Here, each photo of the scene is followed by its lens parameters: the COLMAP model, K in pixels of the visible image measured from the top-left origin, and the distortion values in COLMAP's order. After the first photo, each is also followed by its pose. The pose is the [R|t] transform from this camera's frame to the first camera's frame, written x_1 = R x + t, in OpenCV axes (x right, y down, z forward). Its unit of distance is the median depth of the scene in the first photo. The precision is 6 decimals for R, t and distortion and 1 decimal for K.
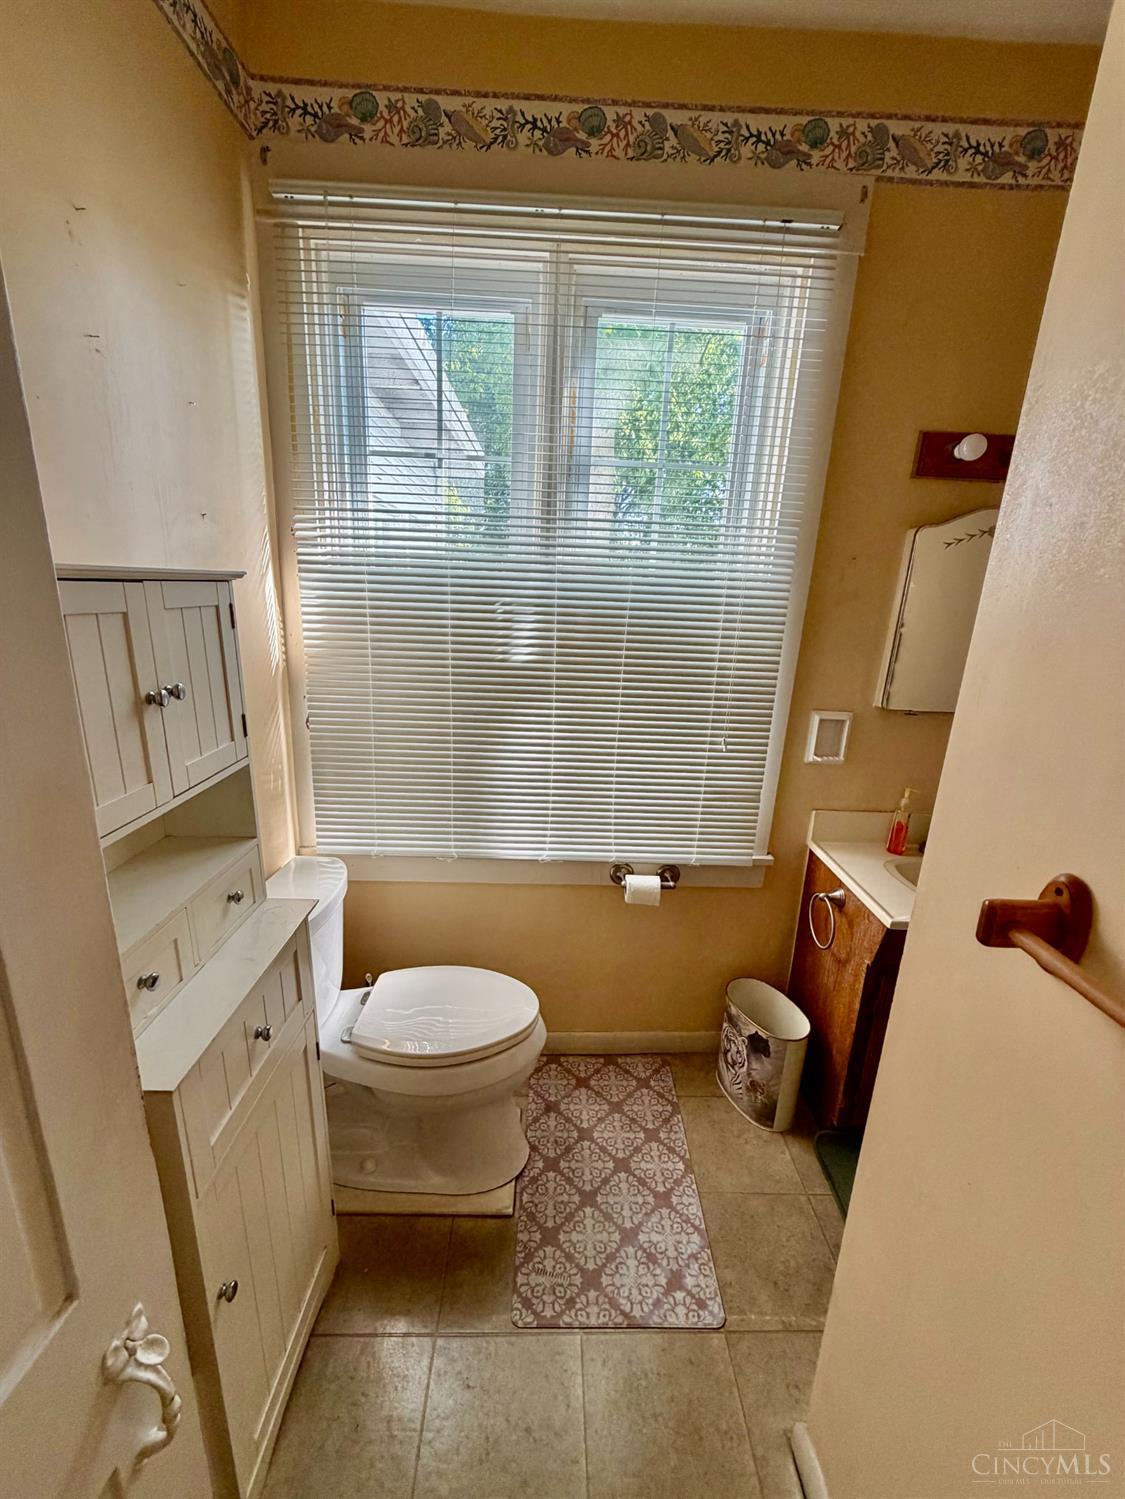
lens RADIAL K [[597.0, 0, 559.2], [0, 597.0, 744.0], [0, 0, 1]] dist [0.001205, -0.000170]
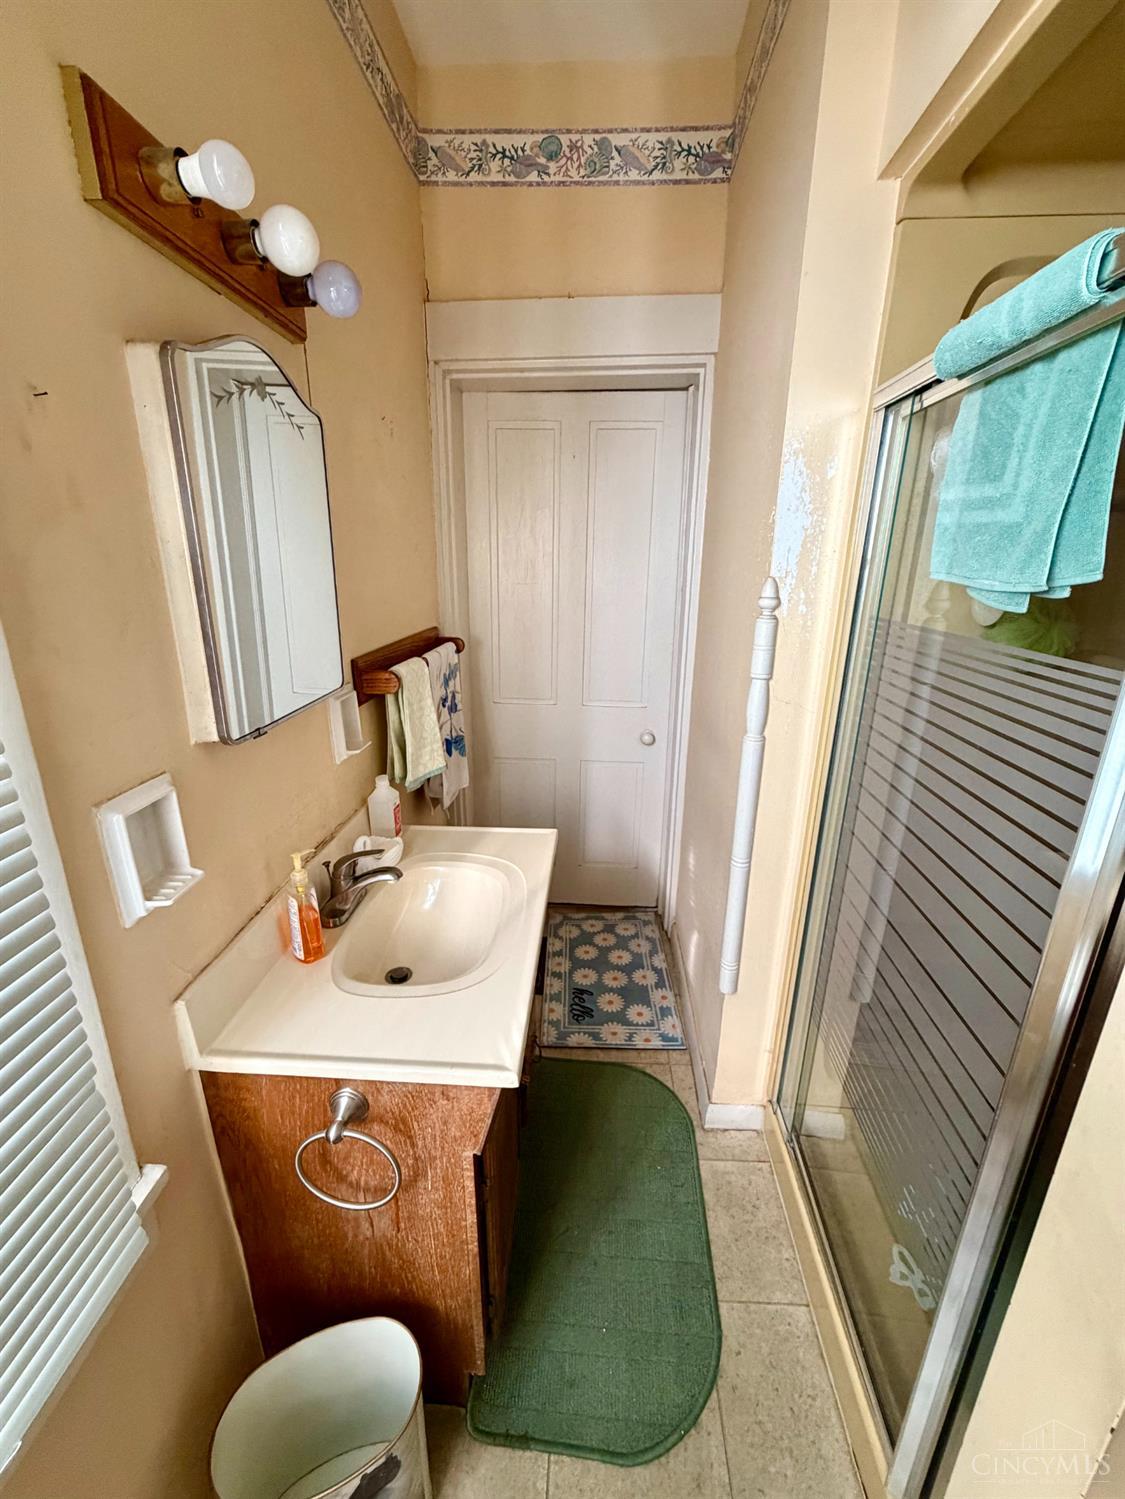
lens RADIAL K [[597.0, 0, 559.2], [0, 597.0, 744.0], [0, 0, 1]] dist [0.001205, -0.000170]
pose [[0.075805, -0.339205, 0.937653, 0.100499], [0.259992, 0.914555, 0.309829, -0.137588], [-0.962631, 0.220295, 0.157519, 0.653248]]
